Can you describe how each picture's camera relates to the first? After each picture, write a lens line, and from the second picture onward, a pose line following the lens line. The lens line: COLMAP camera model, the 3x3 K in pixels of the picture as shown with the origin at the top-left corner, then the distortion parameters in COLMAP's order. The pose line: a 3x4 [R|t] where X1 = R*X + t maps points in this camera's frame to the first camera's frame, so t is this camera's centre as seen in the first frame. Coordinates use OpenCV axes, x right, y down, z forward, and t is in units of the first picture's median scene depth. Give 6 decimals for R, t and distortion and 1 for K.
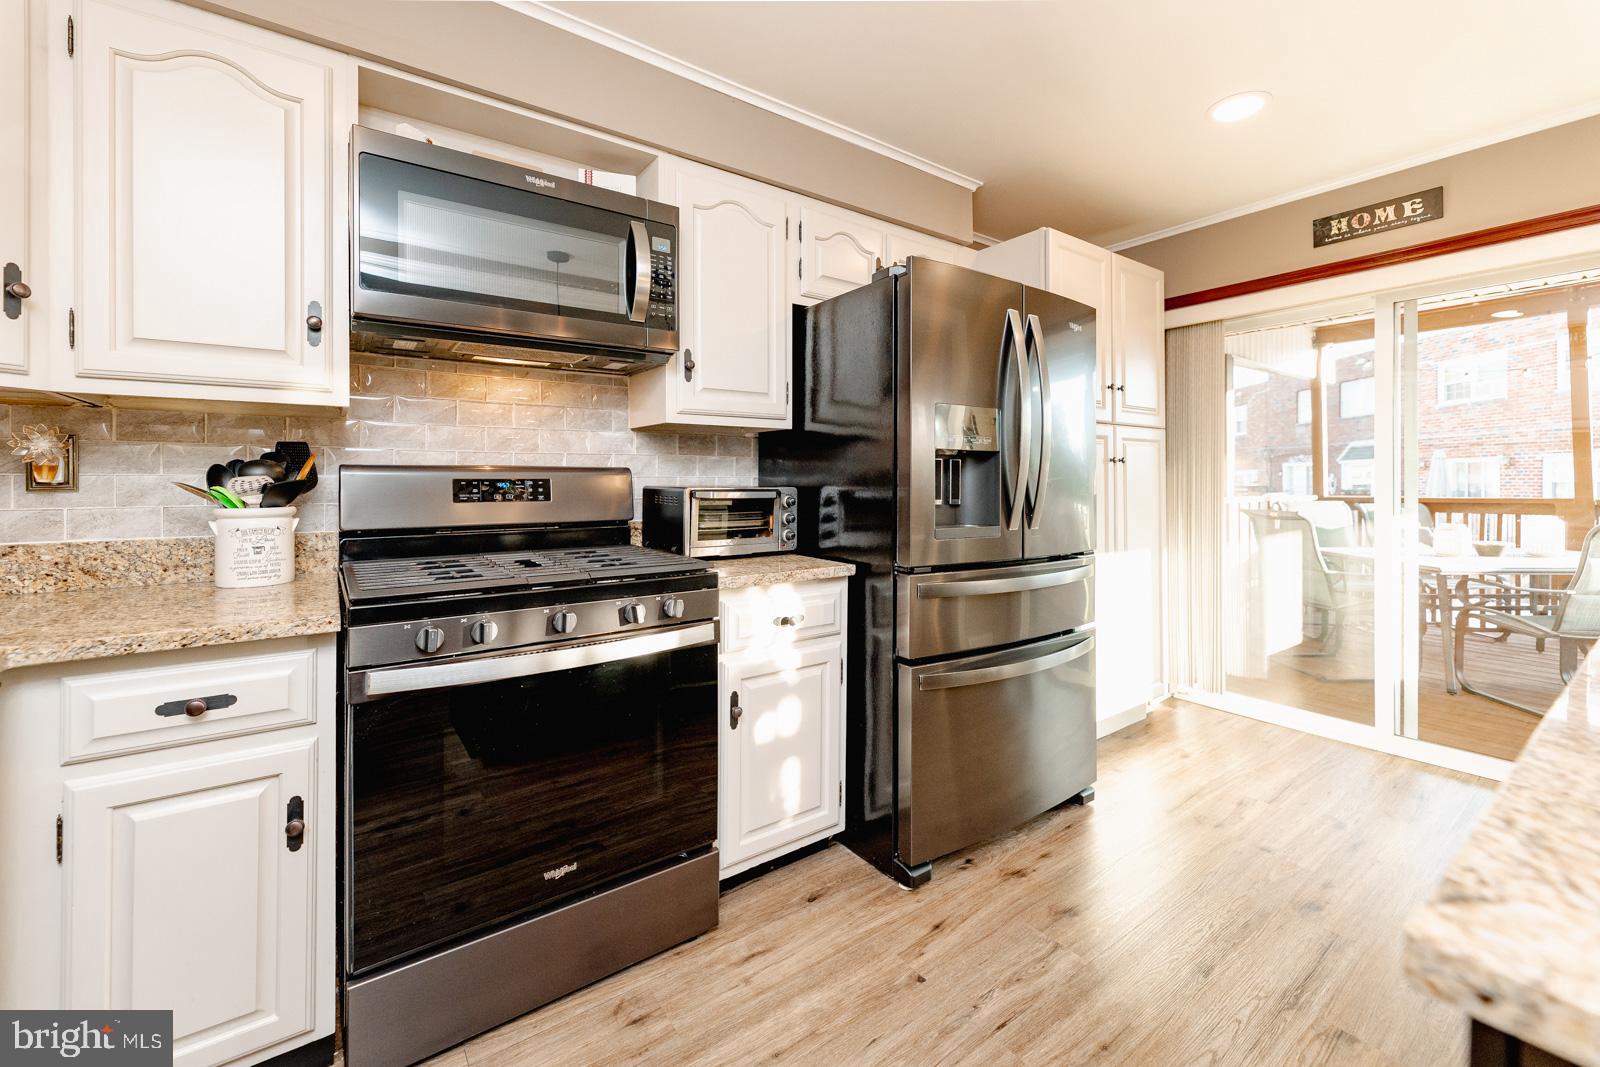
lens RADIAL K [[649.1, 0, 784.0], [0, 649.1, 483.4], [0, 0, 1]] dist [0.003479, 0.000253]
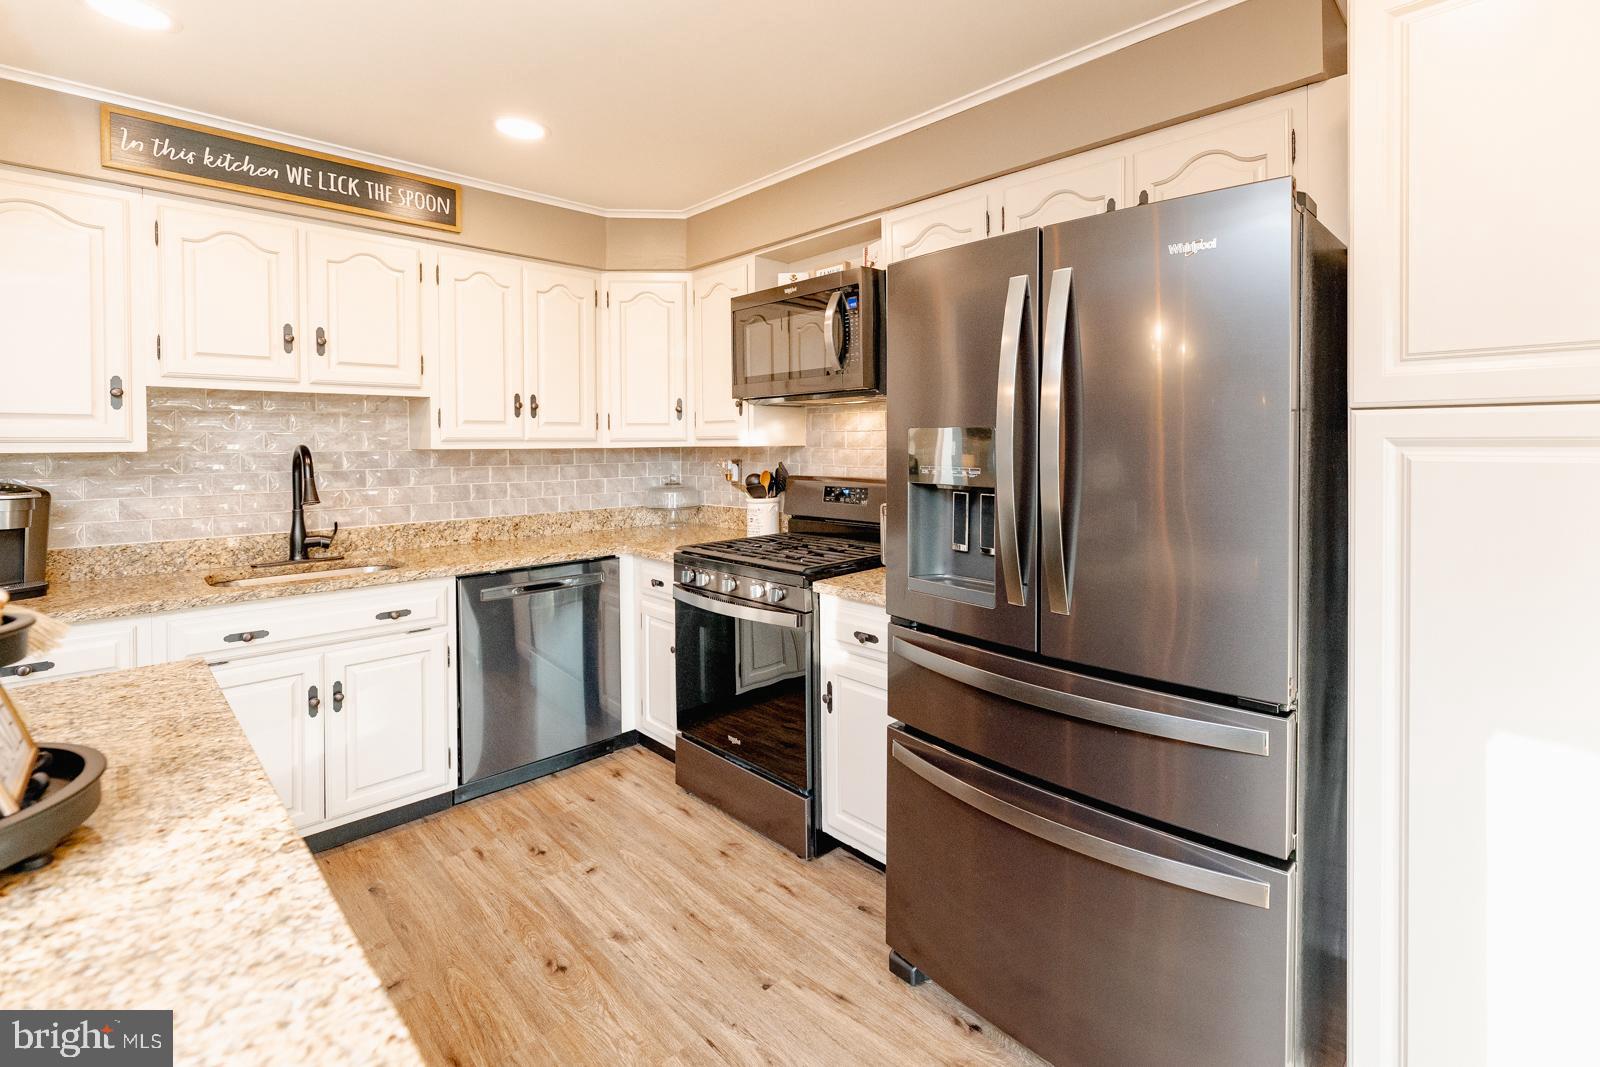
lens RADIAL K [[713.2, 0, 883.0], [0, 713.2, 448.7], [0, 0, 1]] dist [-0.001375, -0.000384]
pose [[0.217855, 0.006289, -0.975961, 1.218081], [0.004590, 0.999962, 0.007468, -0.112167], [0.975970, -0.006106, 0.217818, 0.823901]]
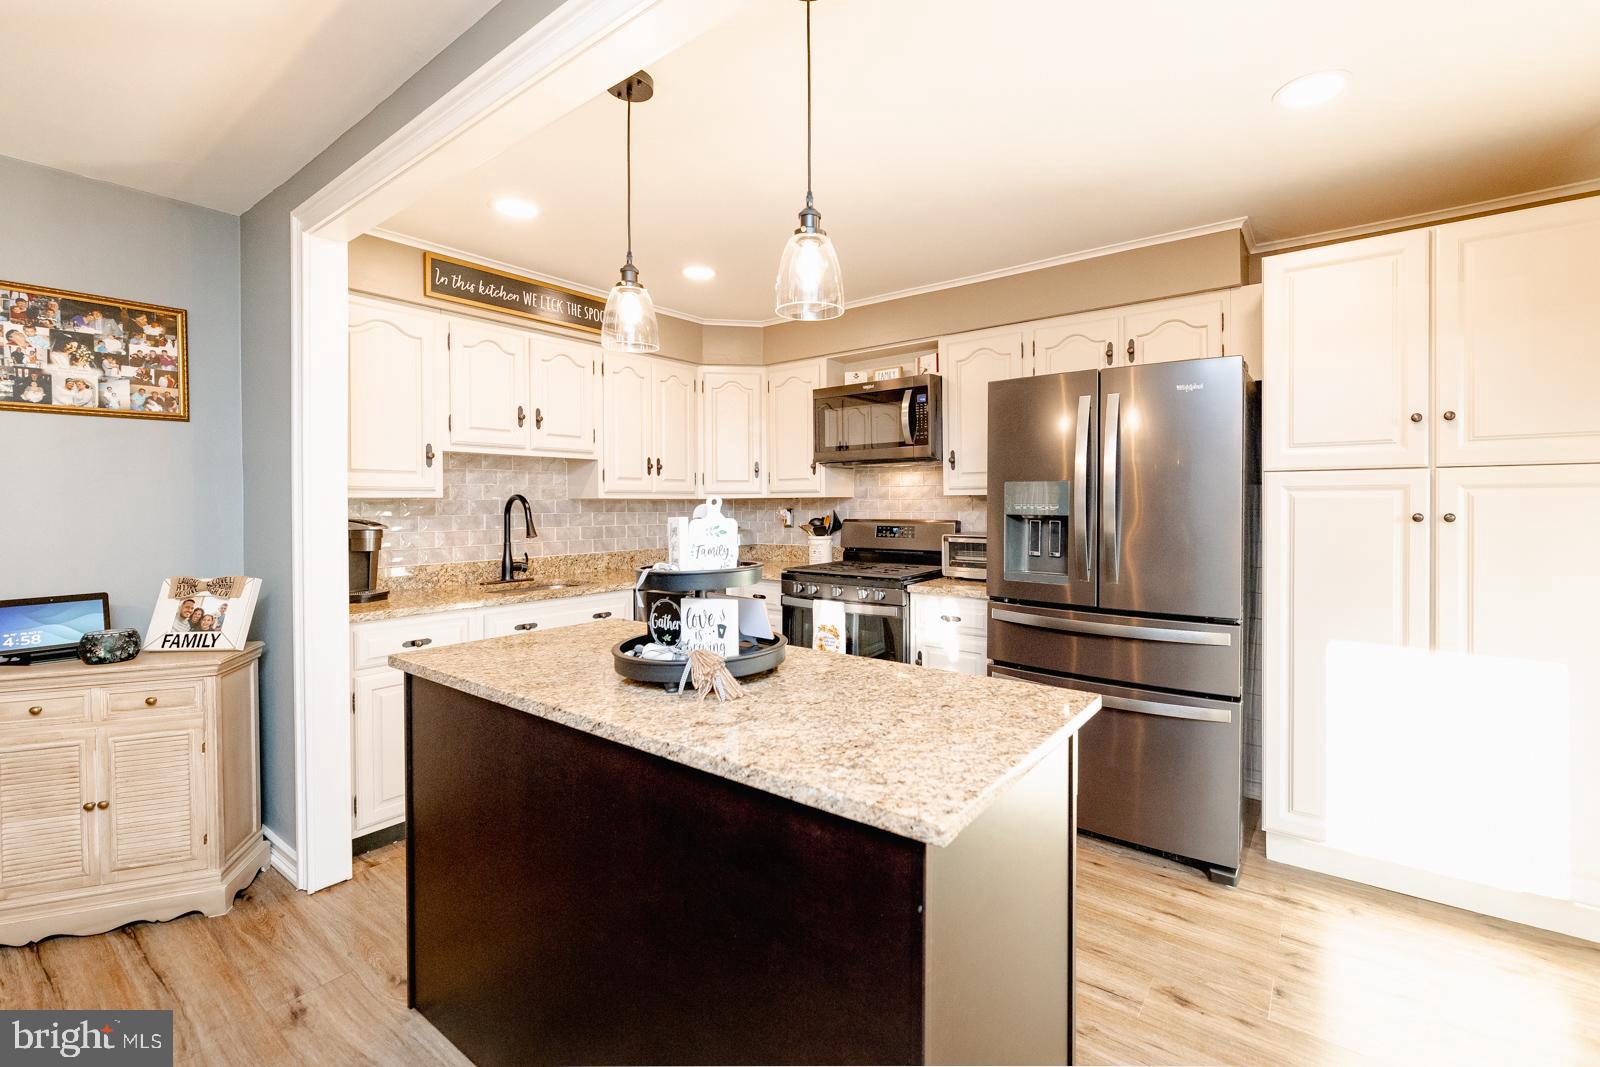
lens RADIAL K [[680.3, 0, 839.3], [0, 680.3, 507.7], [0, 0, 1]] dist [-0.001478, -0.000174]
pose [[0.328205, 0.004588, -0.944595, 1.639653], [0.004494, 0.999969, 0.006418, -0.083727], [0.944596, -0.006351, 0.328174, 0.163719]]
